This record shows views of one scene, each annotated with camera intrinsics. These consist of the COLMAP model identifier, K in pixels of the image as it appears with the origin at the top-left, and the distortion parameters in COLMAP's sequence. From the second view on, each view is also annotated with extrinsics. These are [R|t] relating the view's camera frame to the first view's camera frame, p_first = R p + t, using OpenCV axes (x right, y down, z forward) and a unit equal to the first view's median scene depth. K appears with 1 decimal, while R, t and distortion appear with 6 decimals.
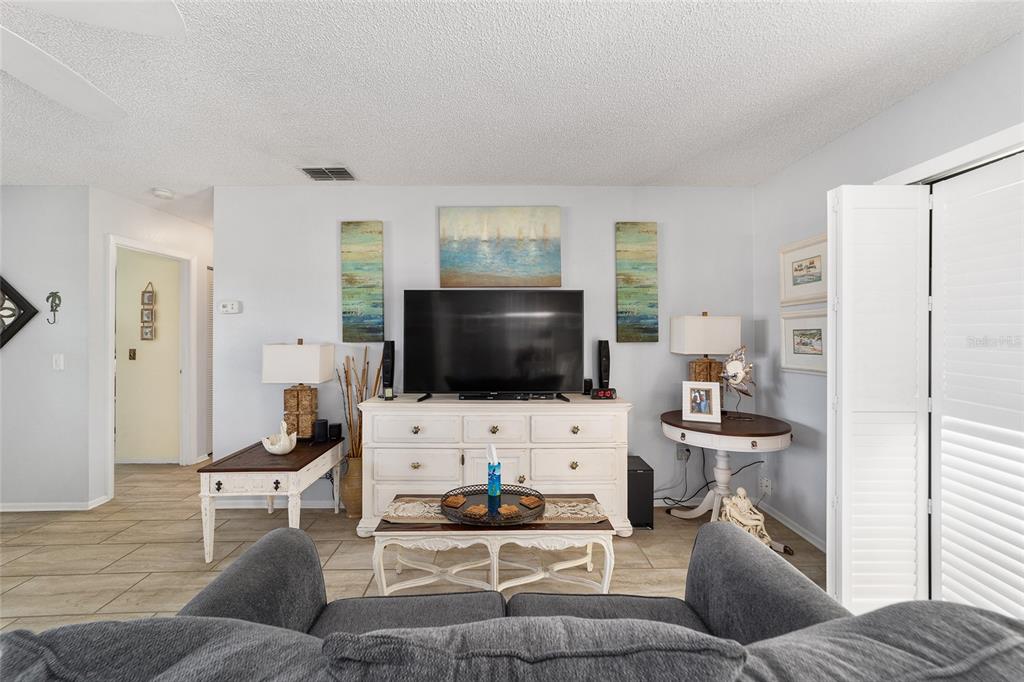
lens RADIAL K [[396.1, 0, 508.5], [0, 396.1, 330.4], [0, 0, 1]] dist [-0.011360, 0.005563]
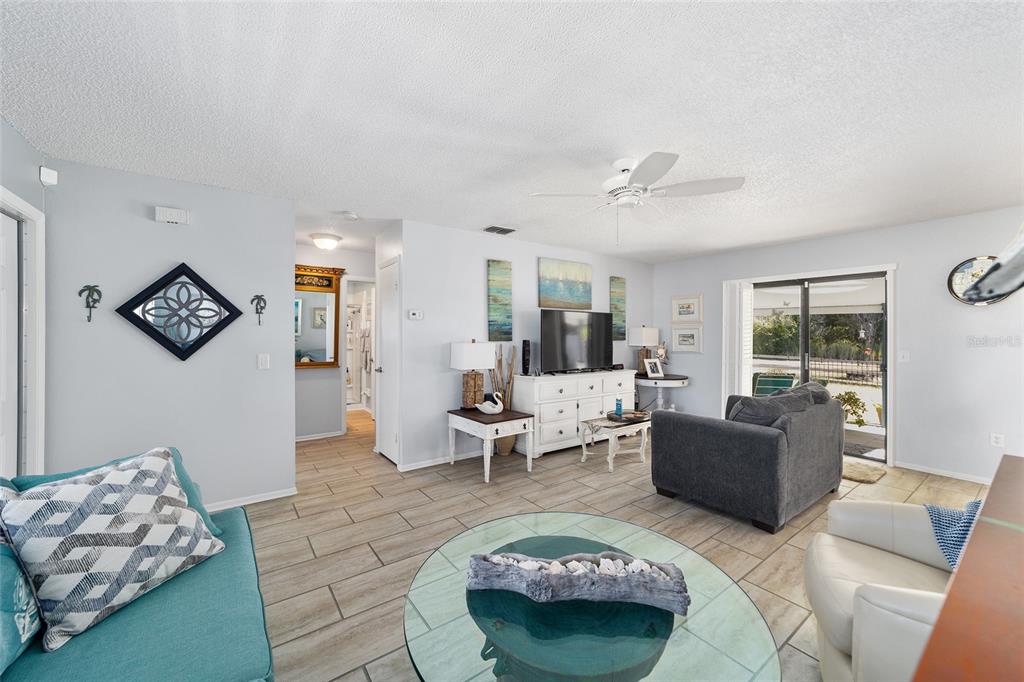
lens RADIAL K [[396.1, 0, 500.0], [0, 396.1, 334.1], [0, 0, 1]] dist [-0.011360, 0.005563]
pose [[0.819780, 0.005071, 0.572656, -1.241760], [-0.005134, 0.999986, -0.001505, 0.005261], [-0.572655, -0.001706, 0.819795, -0.234941]]
